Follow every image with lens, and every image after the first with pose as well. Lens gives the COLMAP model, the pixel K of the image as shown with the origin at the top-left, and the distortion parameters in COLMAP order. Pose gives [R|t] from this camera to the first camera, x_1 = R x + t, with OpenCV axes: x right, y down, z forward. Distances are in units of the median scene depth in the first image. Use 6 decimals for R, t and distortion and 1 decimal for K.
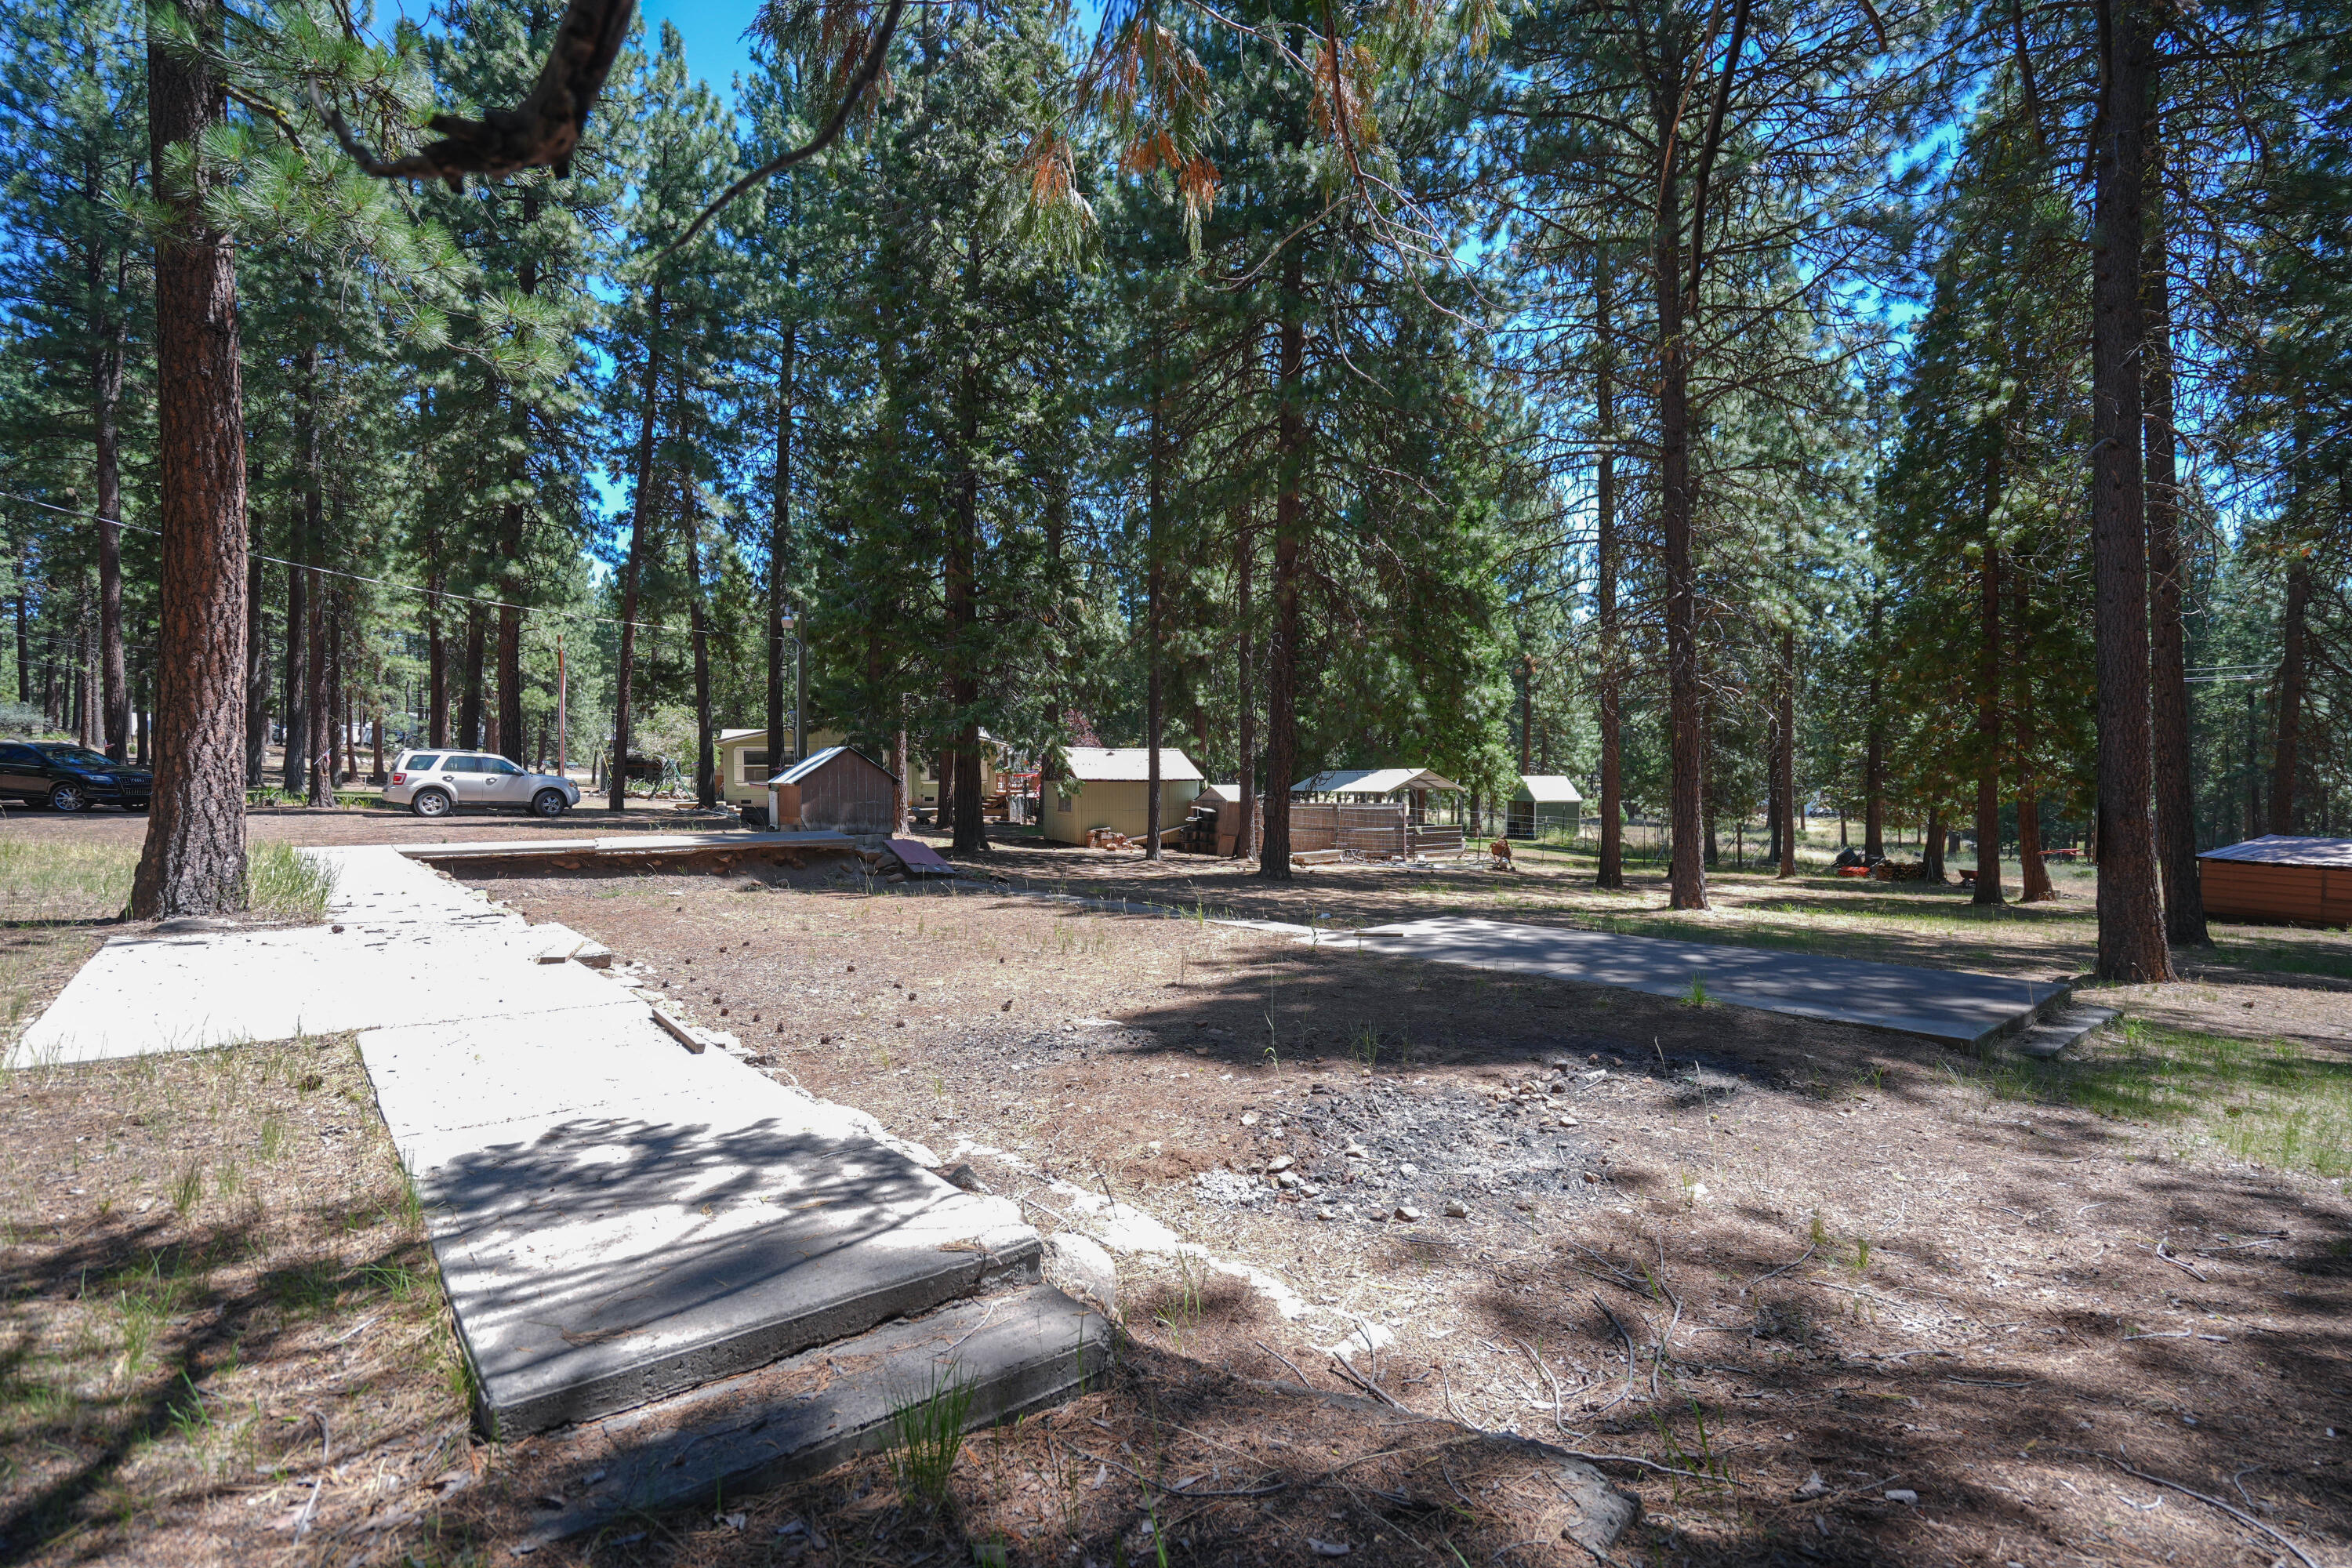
lens RADIAL K [[1075.4, 0, 1176.0], [0, 1075.4, 784.0], [0, 0, 1]] dist [0.001357, -0.000171]
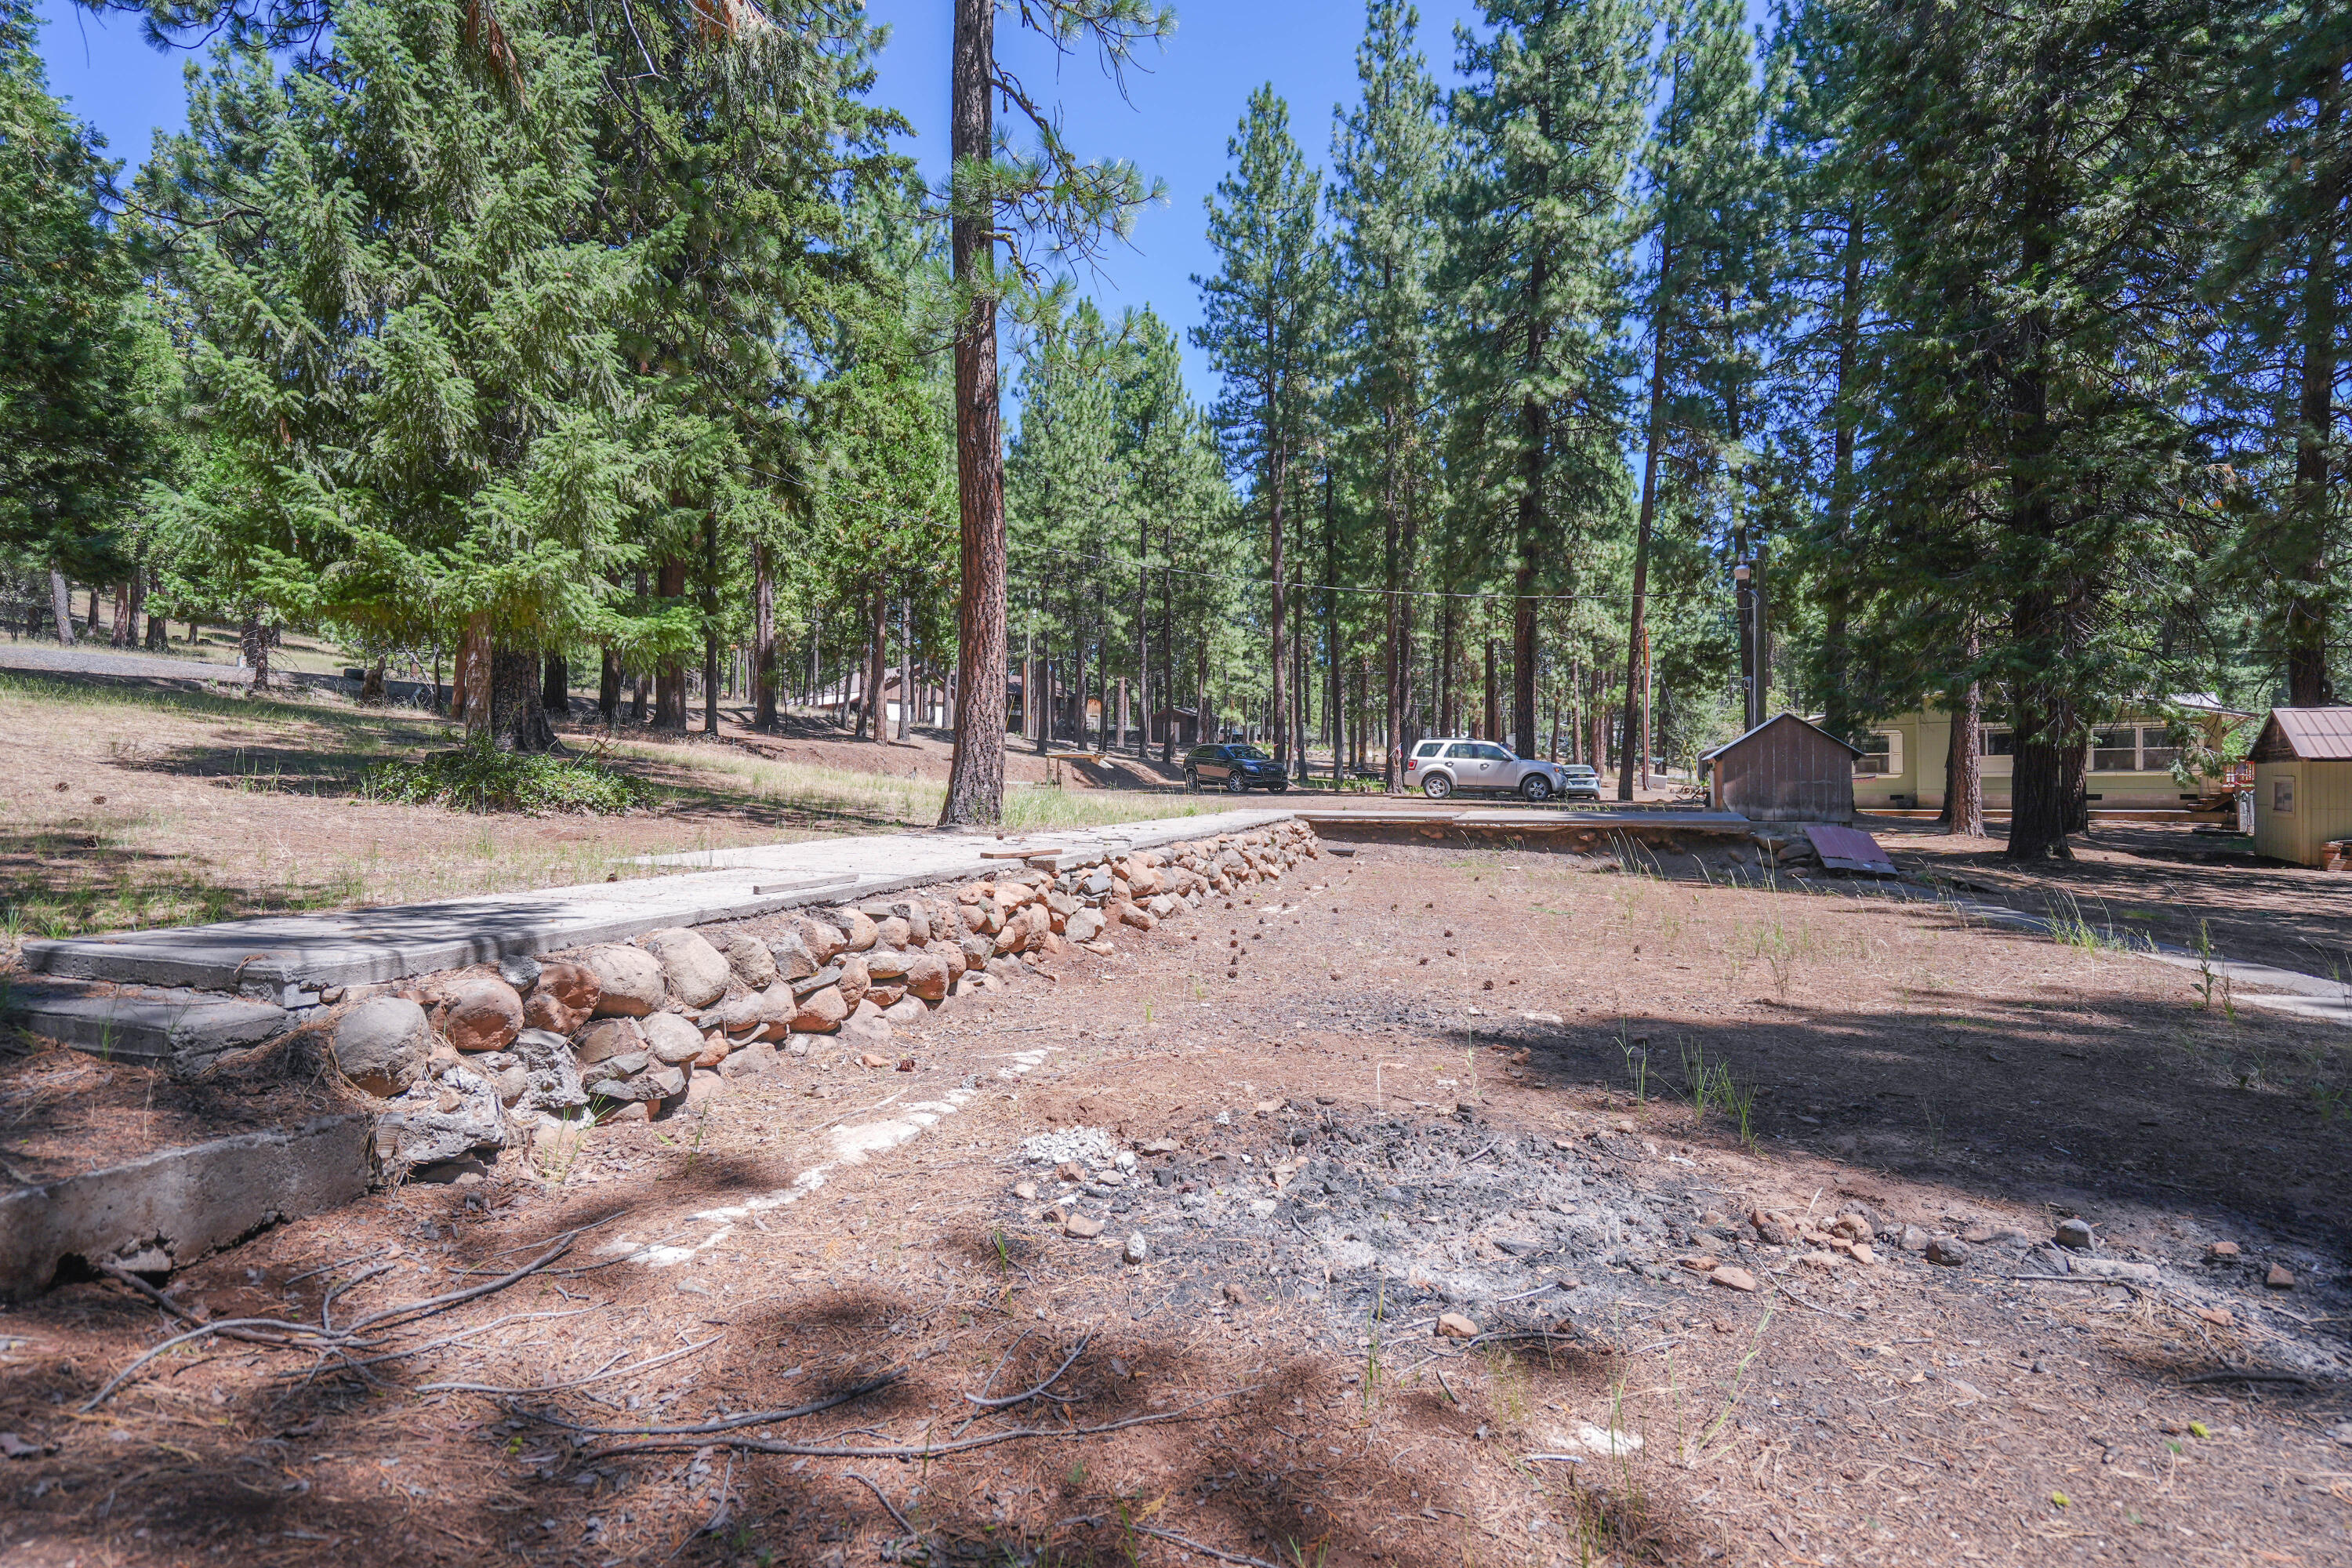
lens RADIAL K [[1179.2, 0, 1176.0], [0, 1179.2, 784.0], [0, 0, 1]] dist [0.000397, 0.000044]
pose [[0.511029, -0.004294, -0.859553, 0.210481], [-0.008078, 0.999919, -0.009798, 0.029328], [0.859526, 0.011950, 0.510953, 0.154108]]
